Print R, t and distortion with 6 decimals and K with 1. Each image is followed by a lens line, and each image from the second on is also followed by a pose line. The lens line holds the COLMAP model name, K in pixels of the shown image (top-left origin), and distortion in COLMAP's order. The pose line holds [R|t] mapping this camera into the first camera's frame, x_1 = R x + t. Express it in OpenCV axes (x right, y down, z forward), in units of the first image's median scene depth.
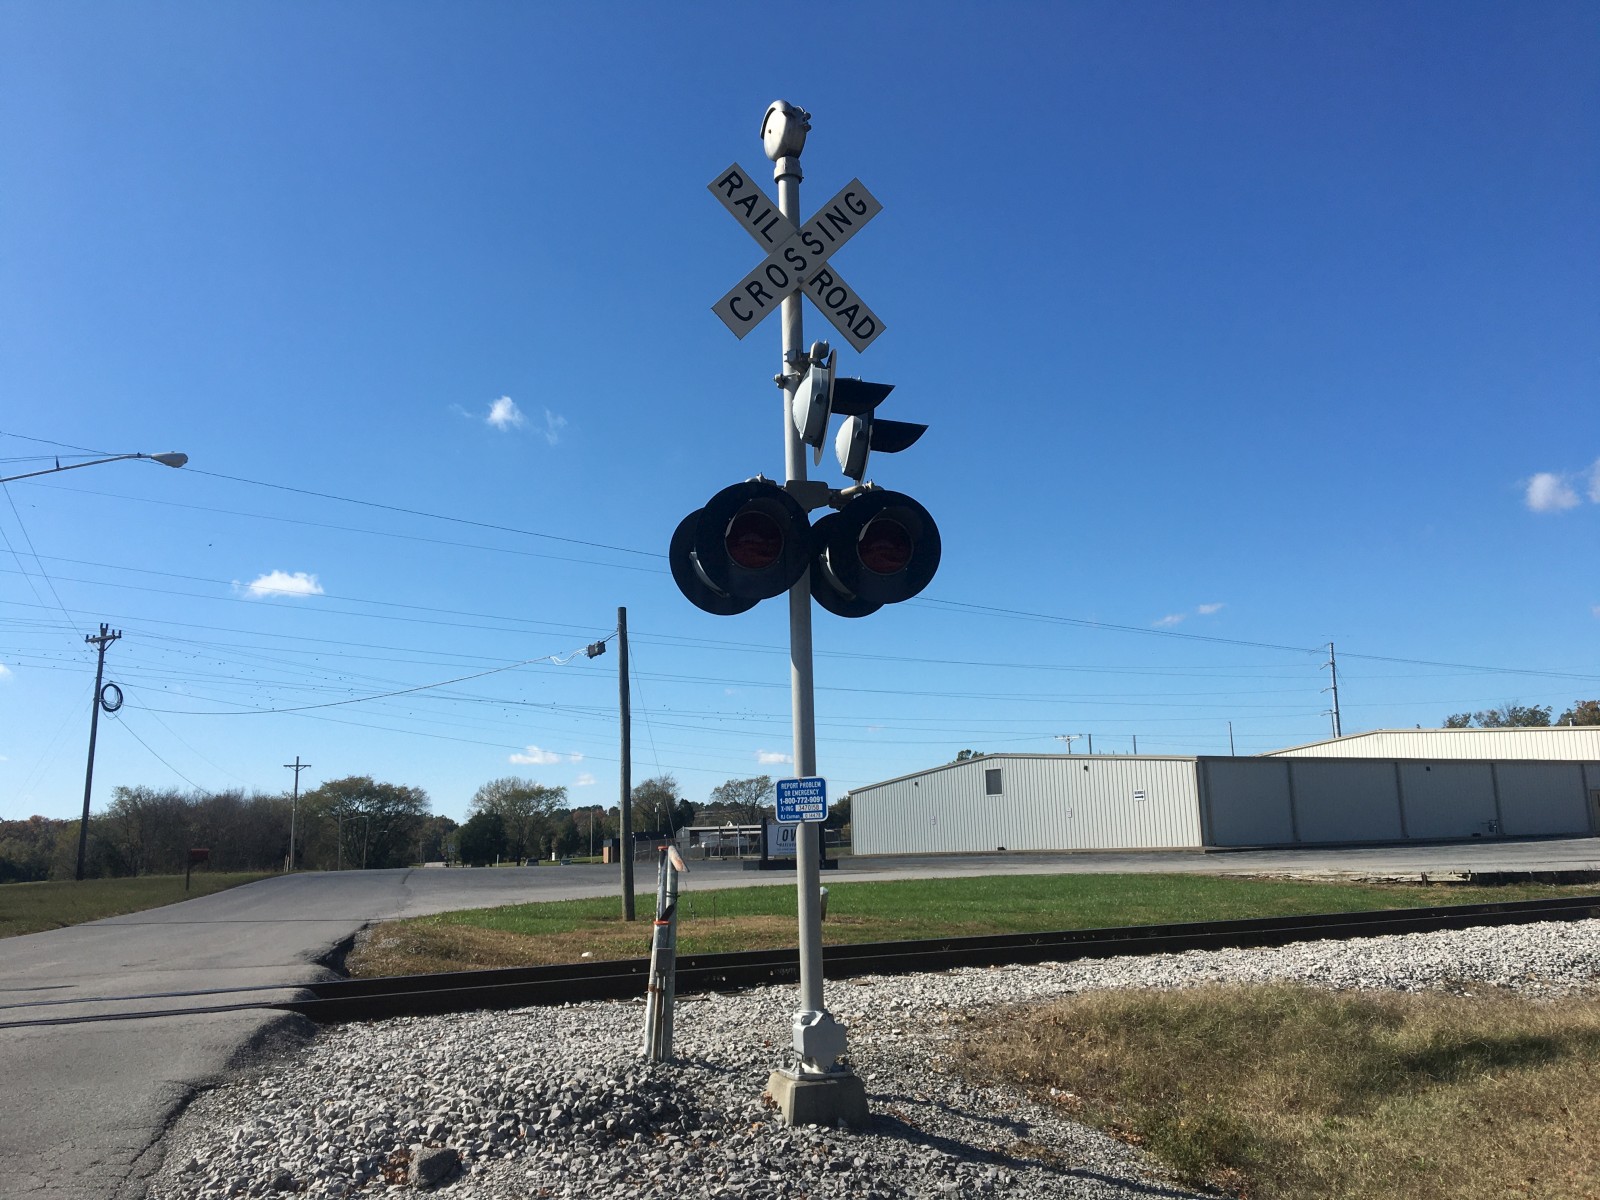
lens RADIAL K [[1315.0, 0, 798.0], [0, 1315.0, 574.5], [0, 0, 1]] dist [0.084477, -0.138961]
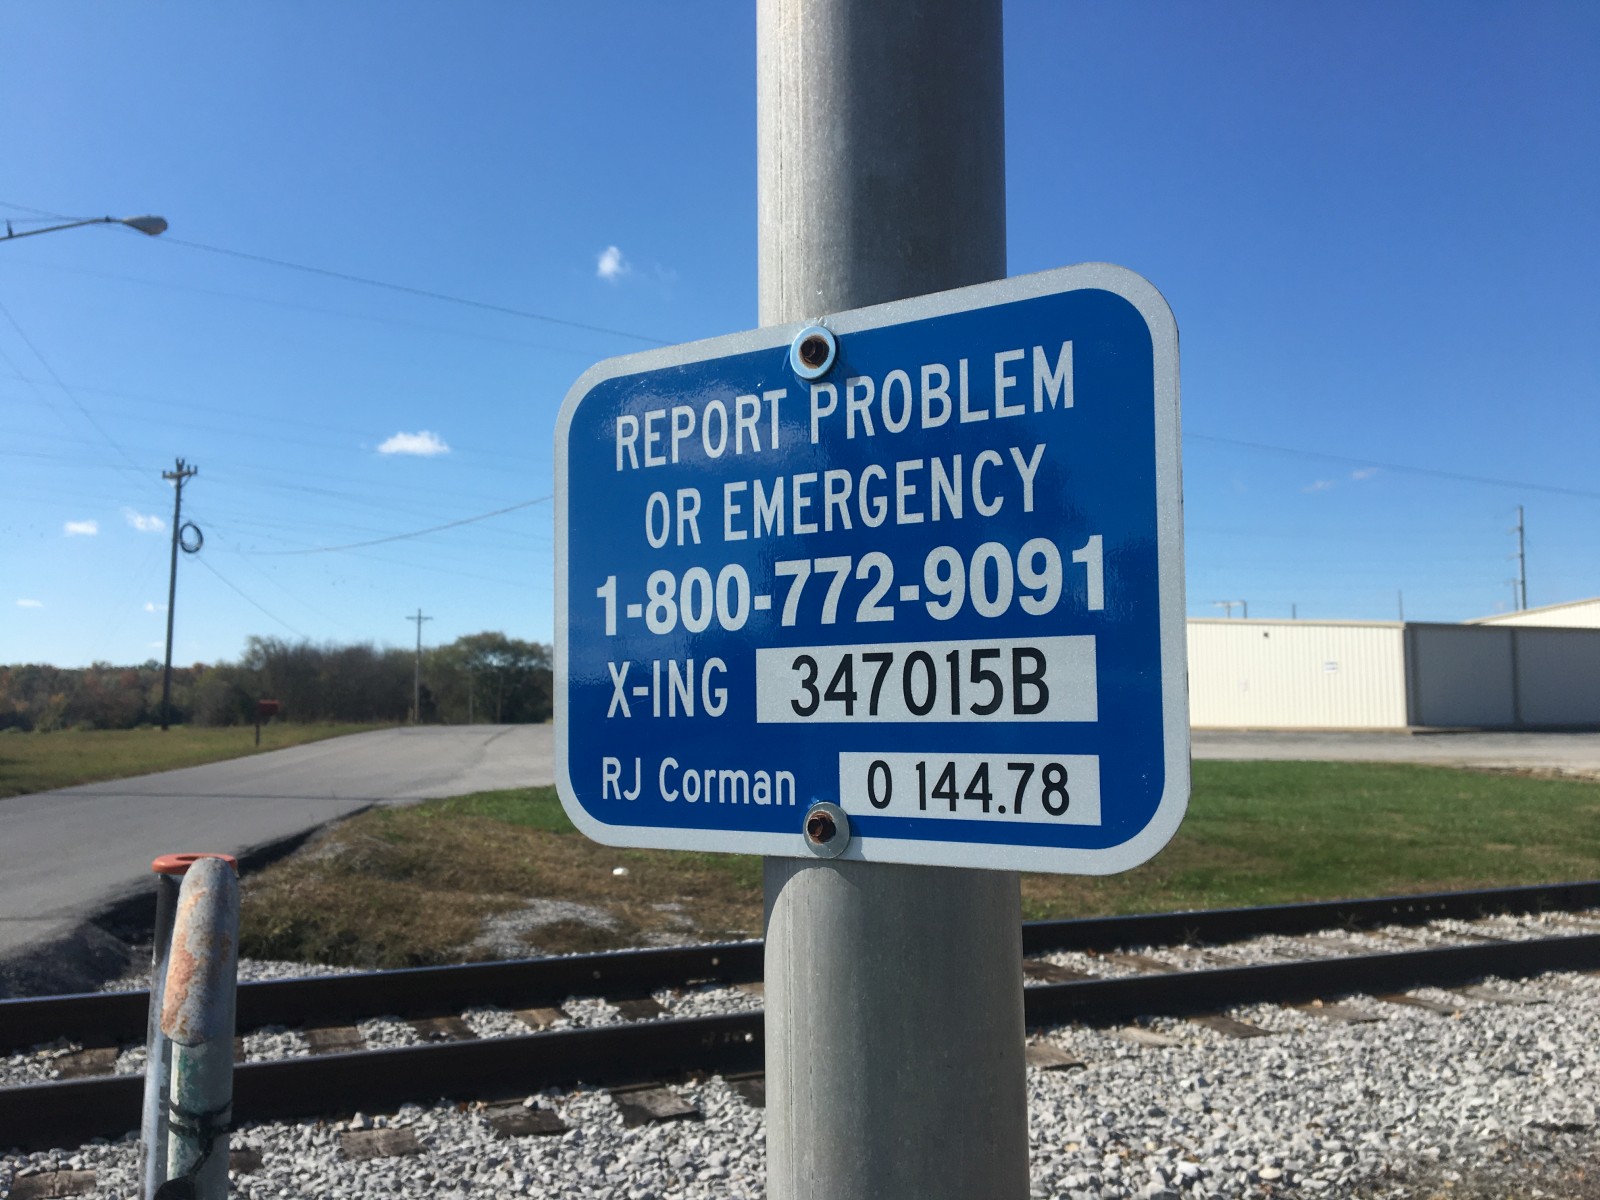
lens RADIAL K [[1324.8, 0, 773.4], [0, 1324.8, 593.2], [0, 0, 1]] dist [0.061571, -0.109890]
pose [[0.992569, 0.013977, -0.120882, 0.007625], [0.000170, 0.993222, 0.116234, 0.131501], [0.121687, -0.115391, 0.985838, 0.746692]]
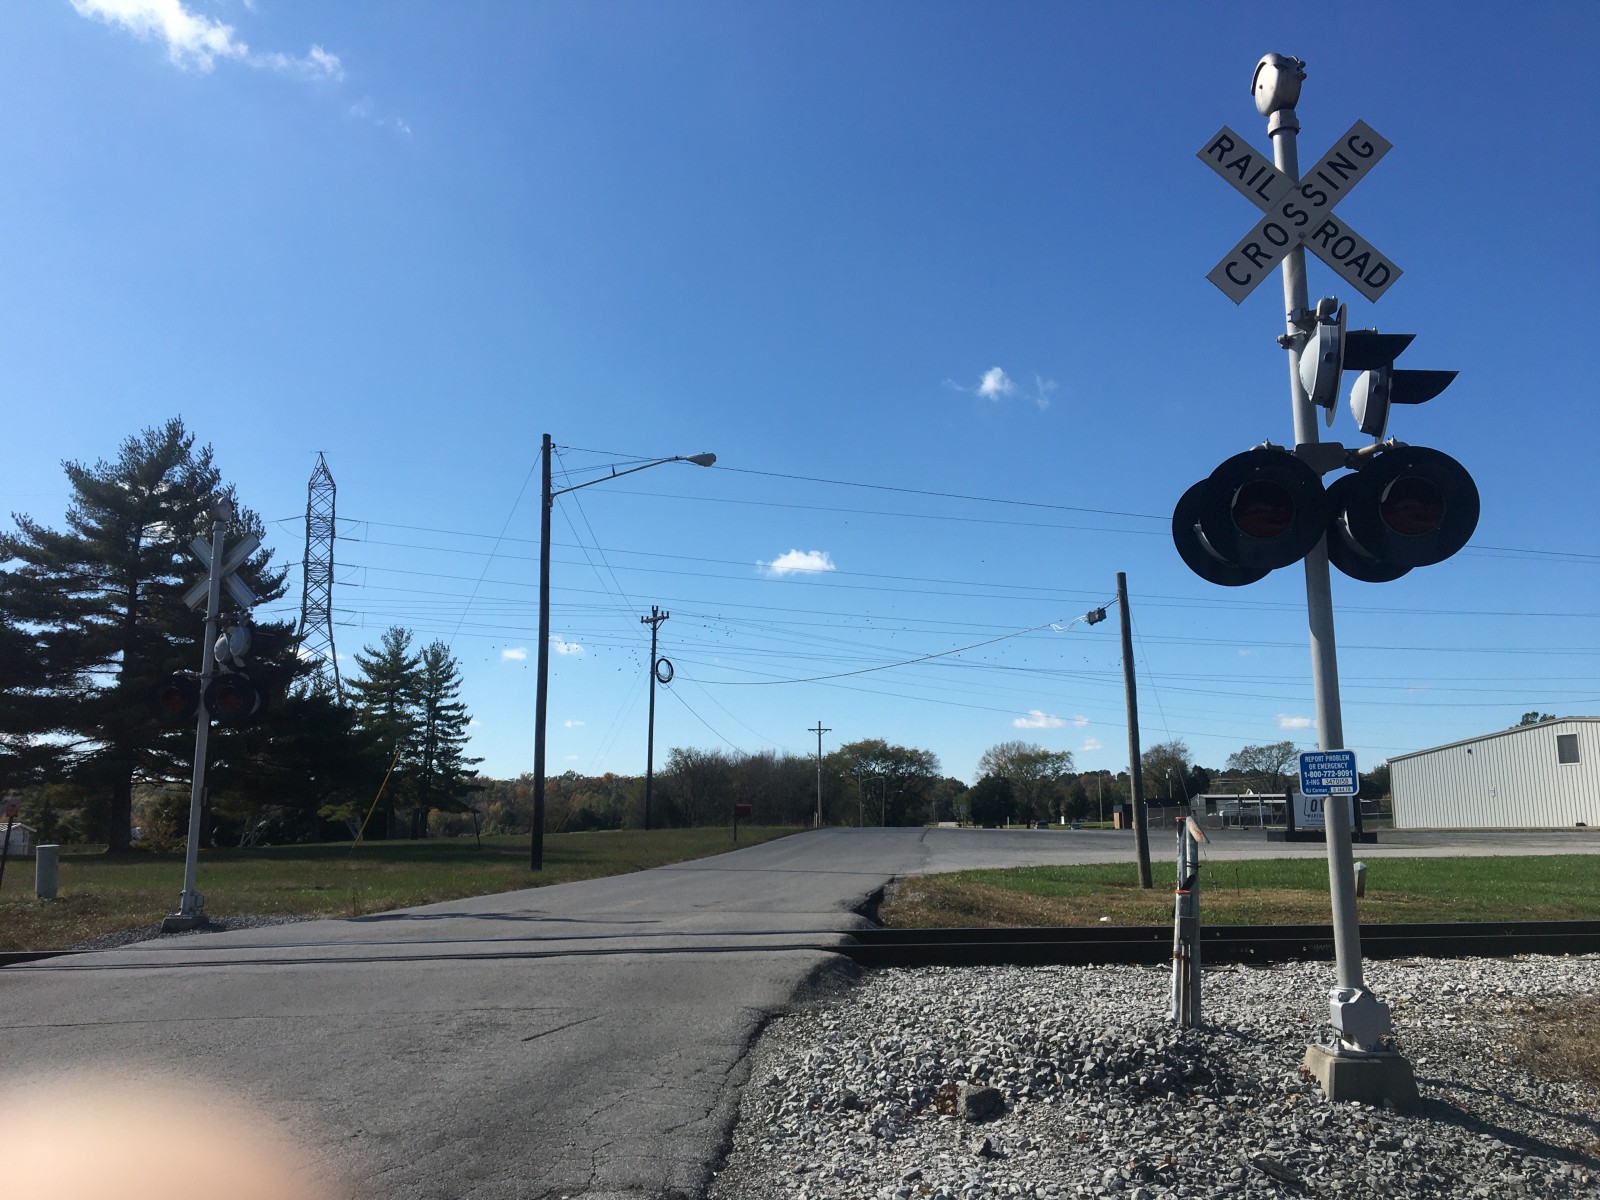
lens RADIAL K [[1324.8, 0, 773.4], [0, 1324.8, 593.2], [0, 0, 1]] dist [0.061571, -0.109890]
pose [[0.924722, -0.042795, -0.378229, 0.001905], [0.058465, 0.997837, 0.030039, -0.010929], [0.376125, -0.049891, 0.925225, -0.039652]]
